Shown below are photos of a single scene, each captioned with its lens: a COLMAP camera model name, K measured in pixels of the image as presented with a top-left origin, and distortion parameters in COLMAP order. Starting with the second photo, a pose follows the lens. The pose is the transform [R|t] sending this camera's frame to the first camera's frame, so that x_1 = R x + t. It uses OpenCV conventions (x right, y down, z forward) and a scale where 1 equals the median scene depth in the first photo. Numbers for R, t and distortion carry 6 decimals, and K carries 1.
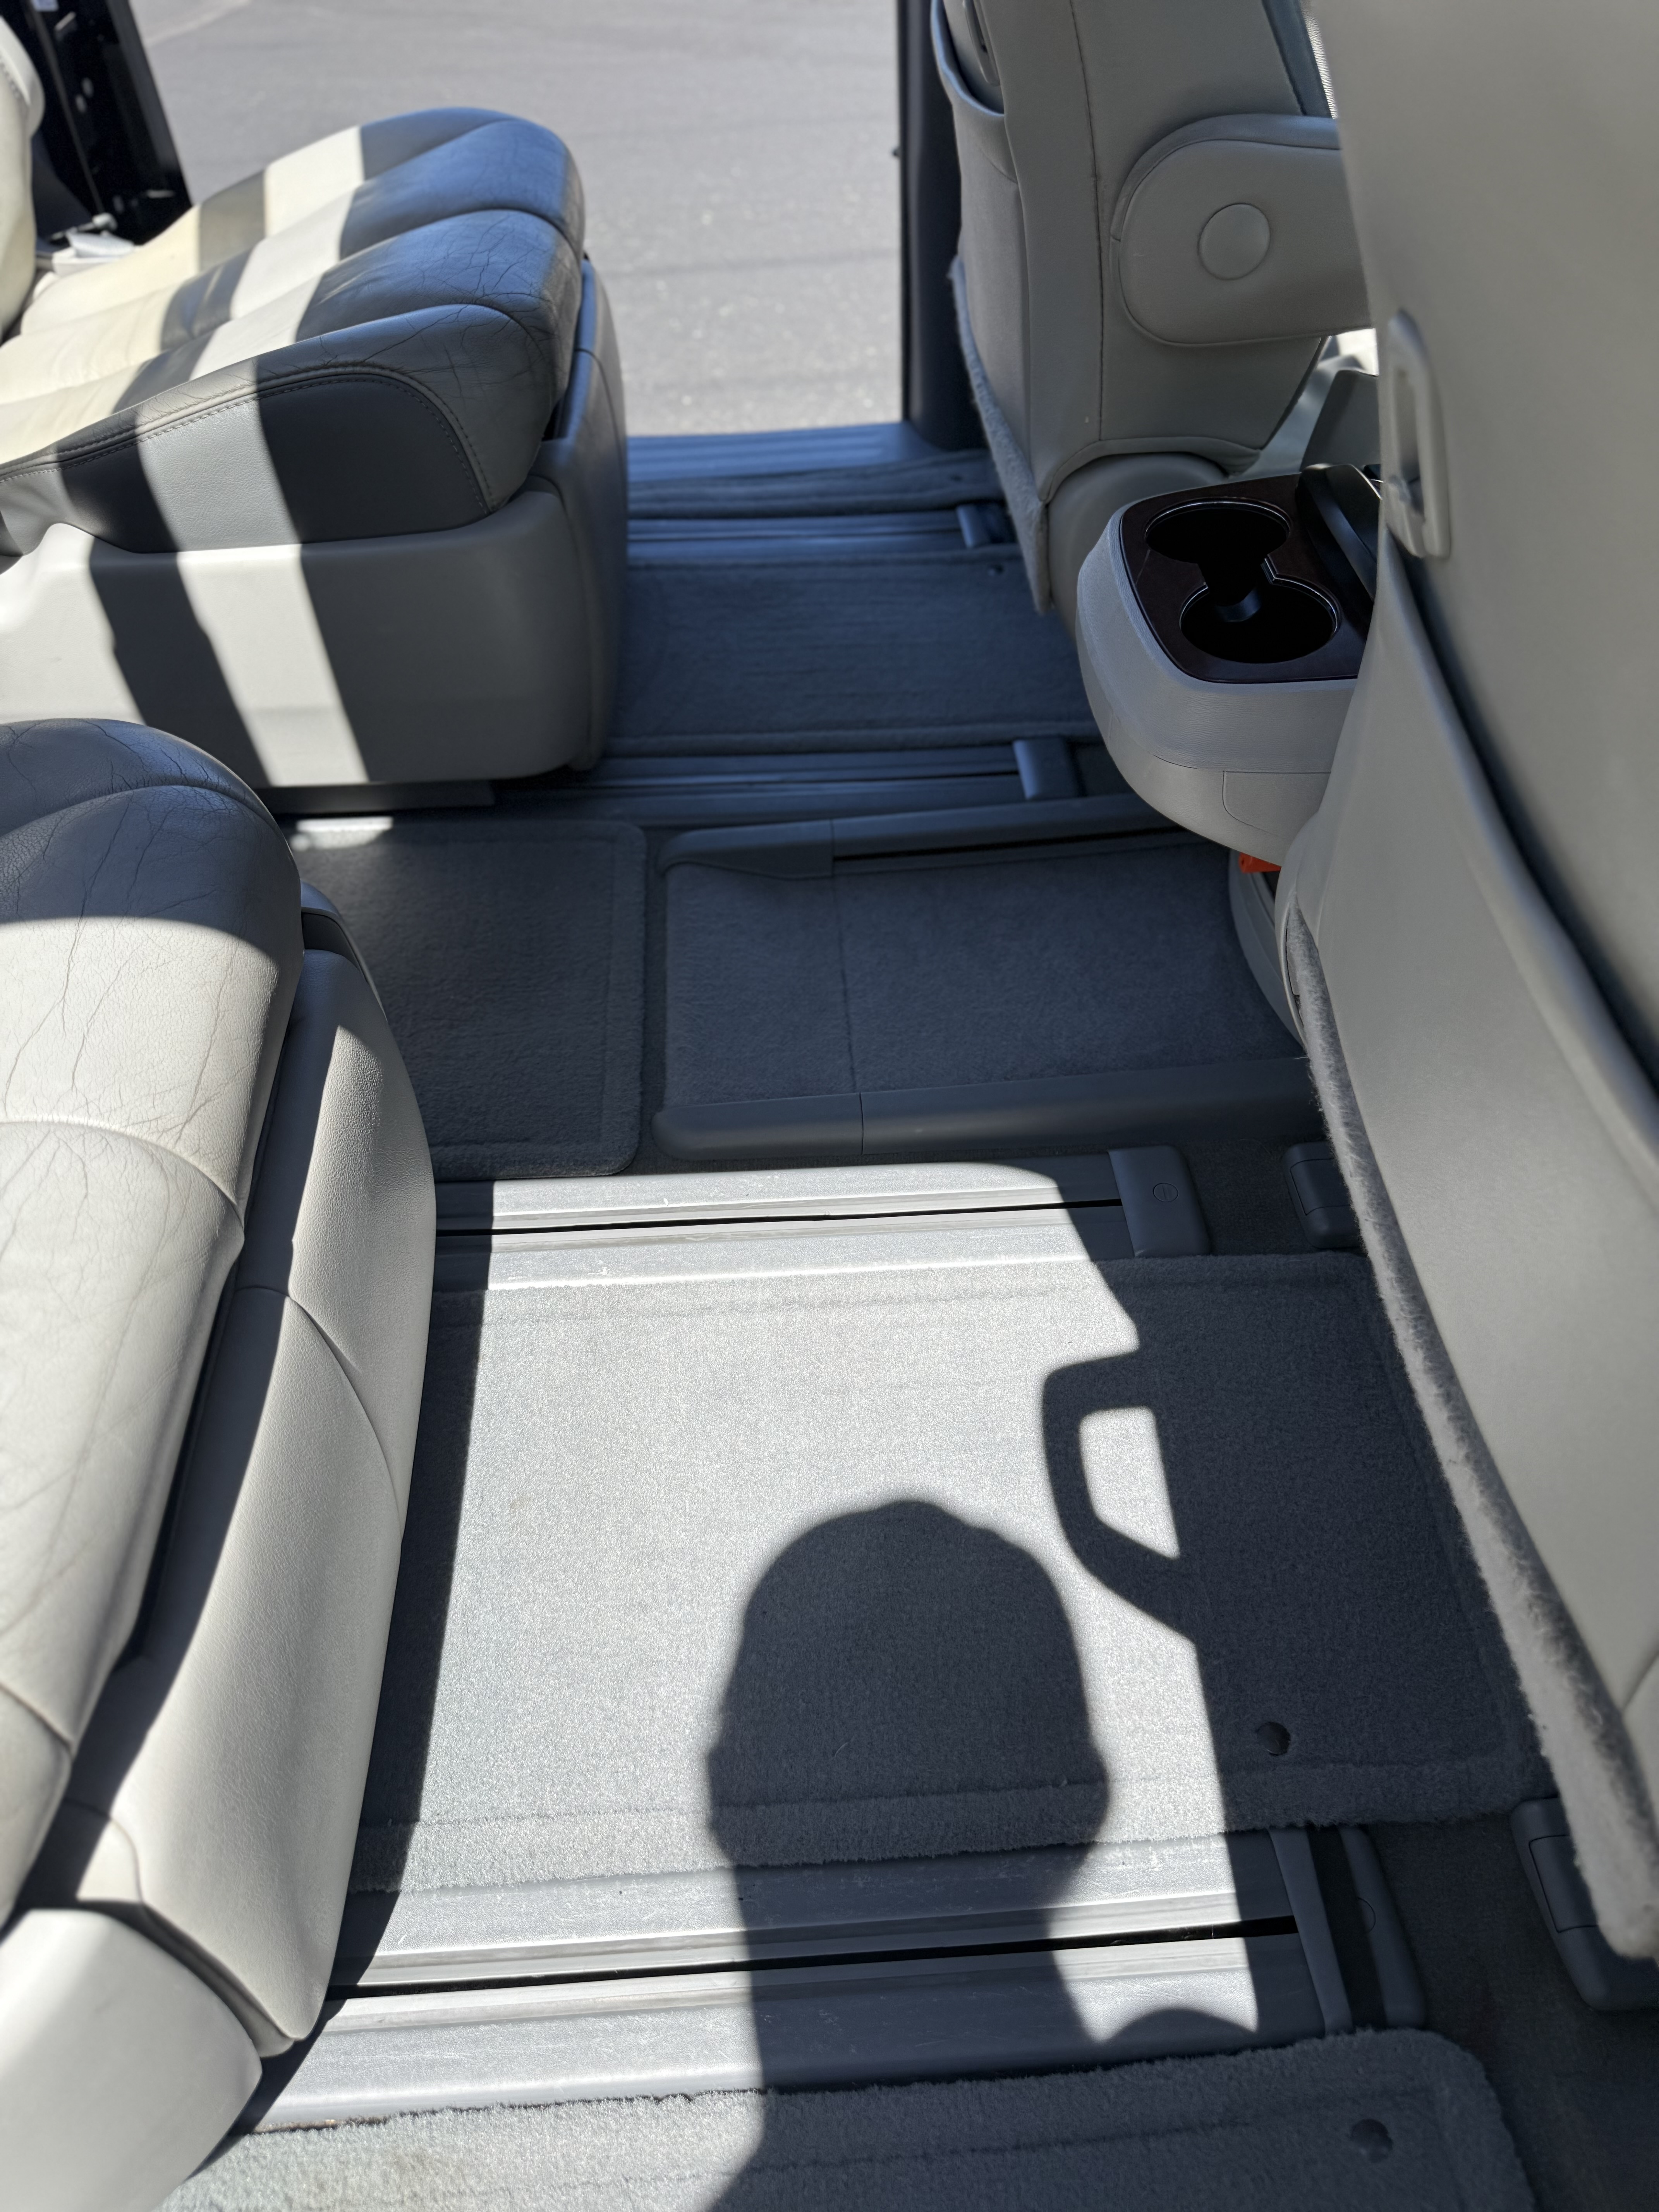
lens RADIAL K [[1564.2, 0, 829.5], [0, 1564.2, 1106.0], [0, 0, 1]] dist [0.000101, -0.000110]
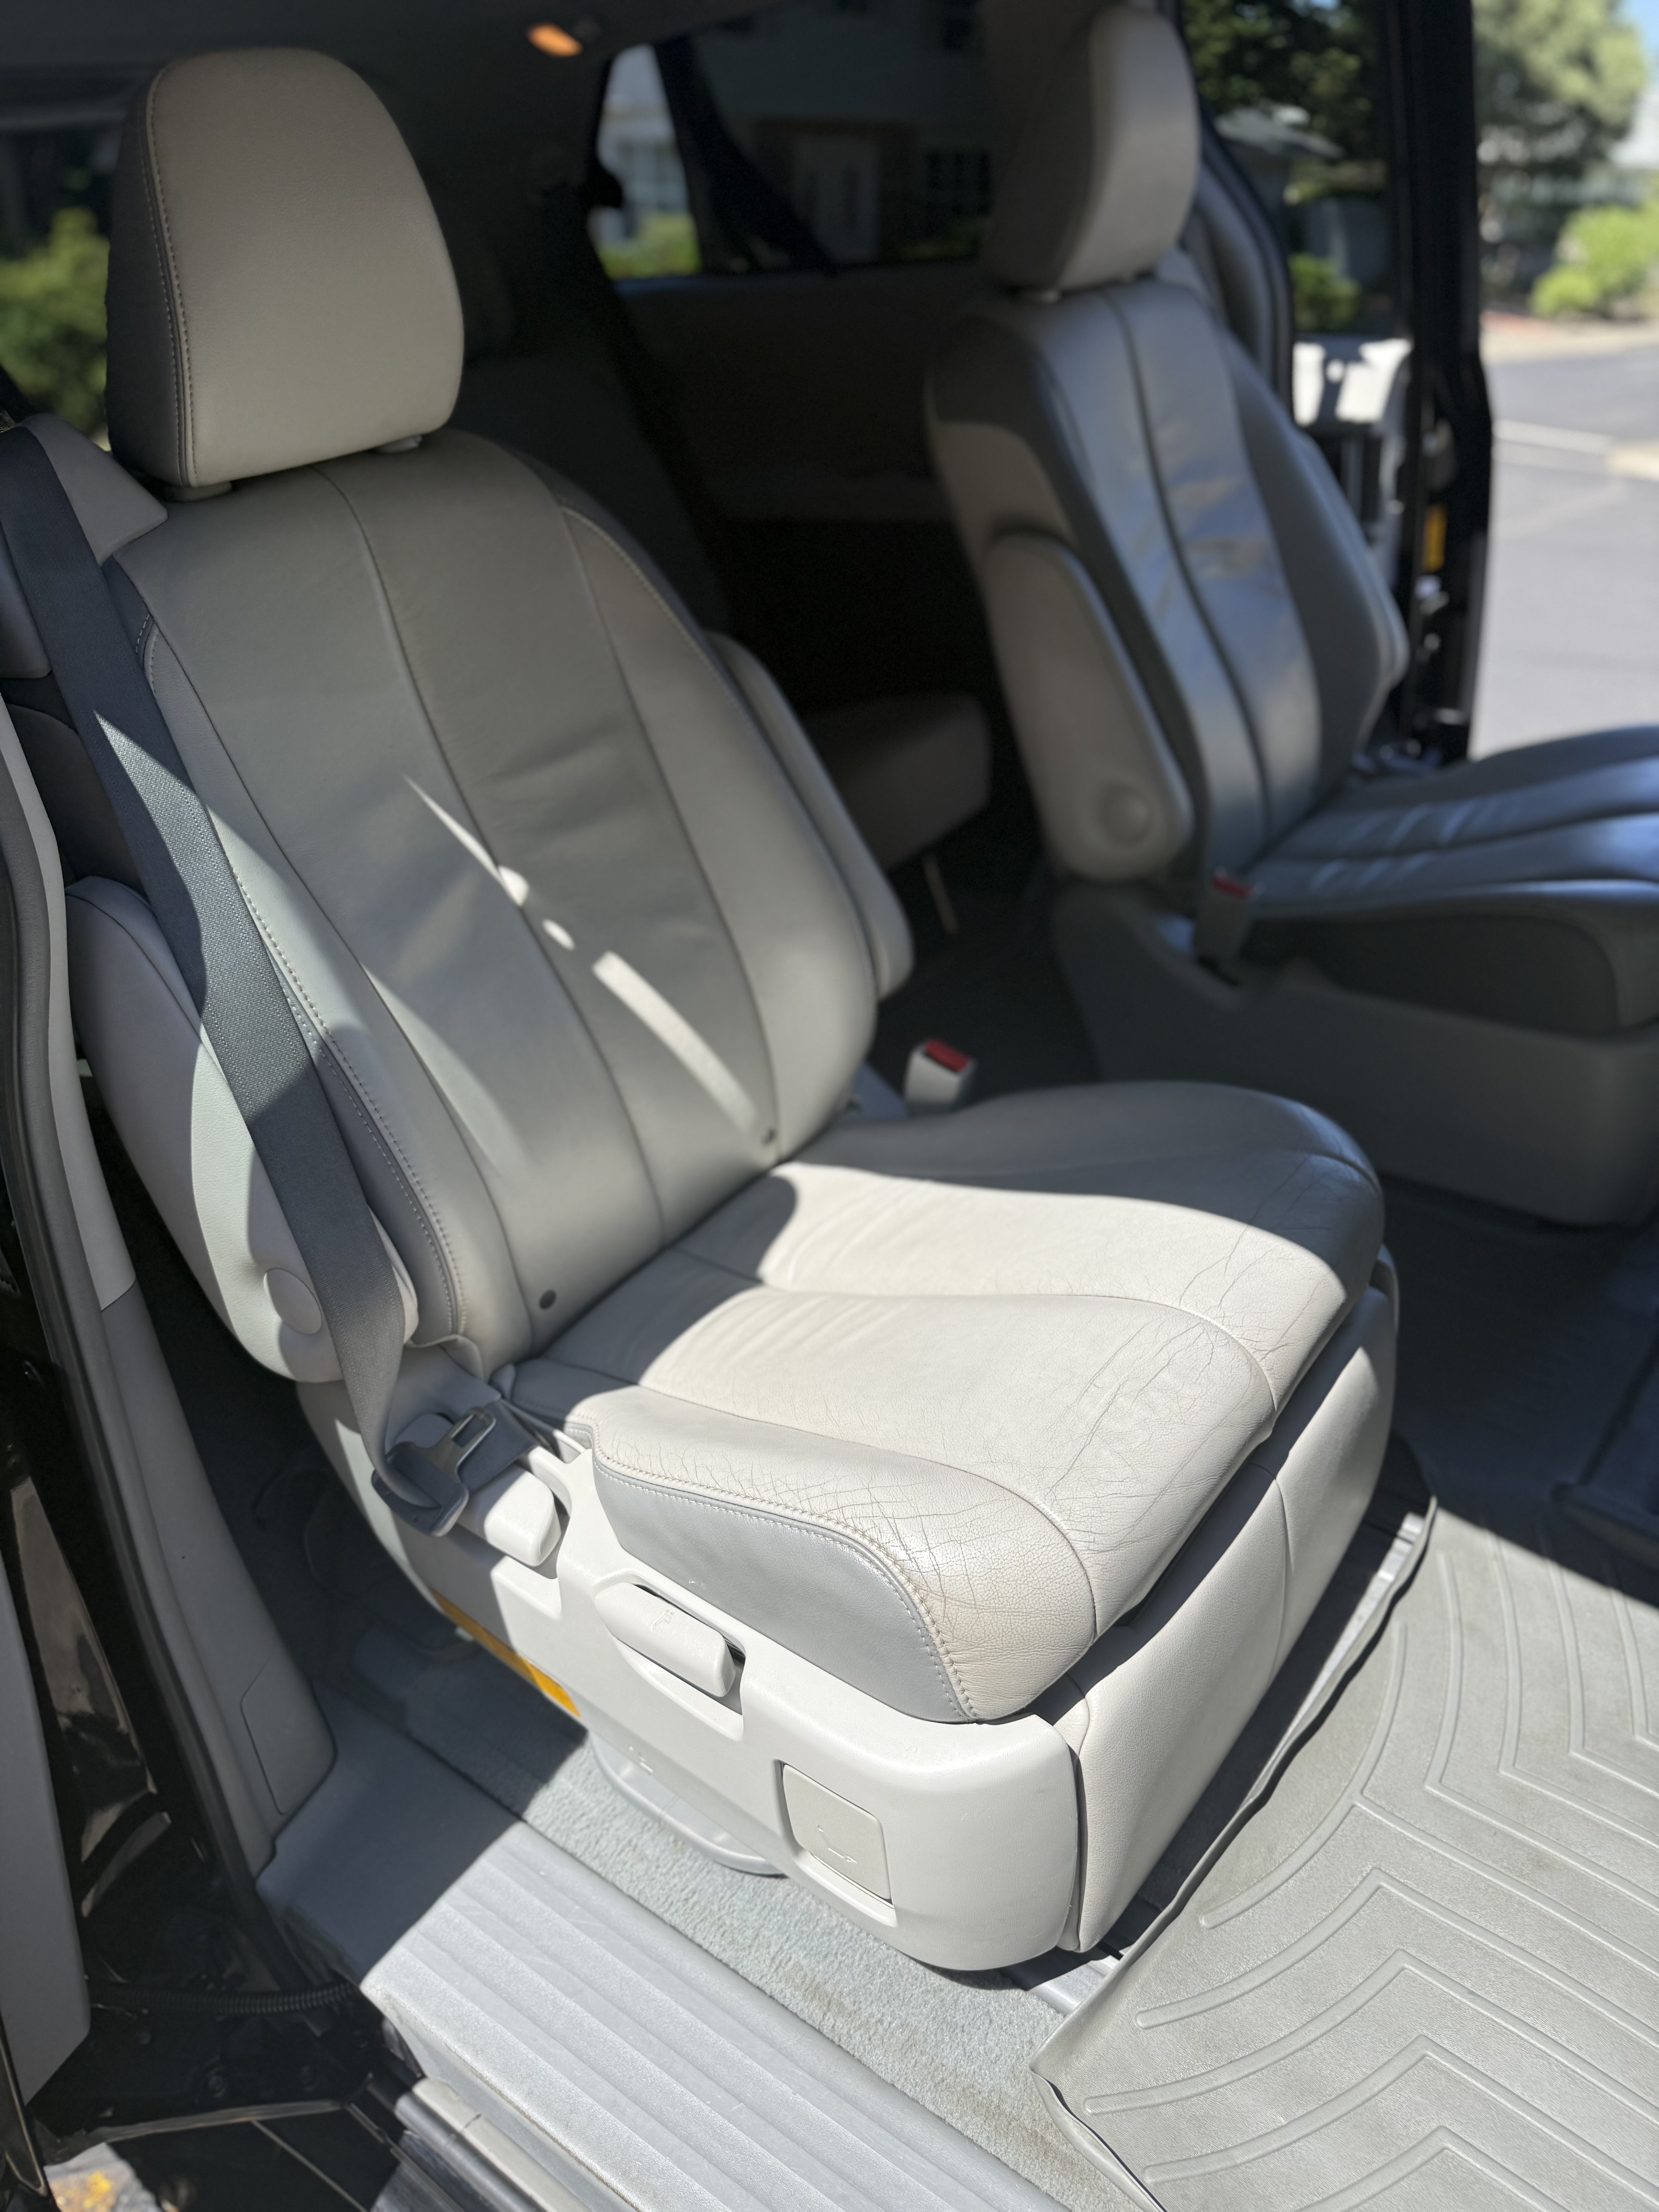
lens RADIAL K [[1523.2, 0, 829.5], [0, 1523.2, 1106.0], [0, 0, 1]] dist [0.036472, -0.057742]
pose [[0.749241, 0.307560, -0.586553, 0.097071], [-0.437748, 0.894572, -0.090093, 0.127330], [0.497006, 0.324264, 0.804884, -0.590357]]
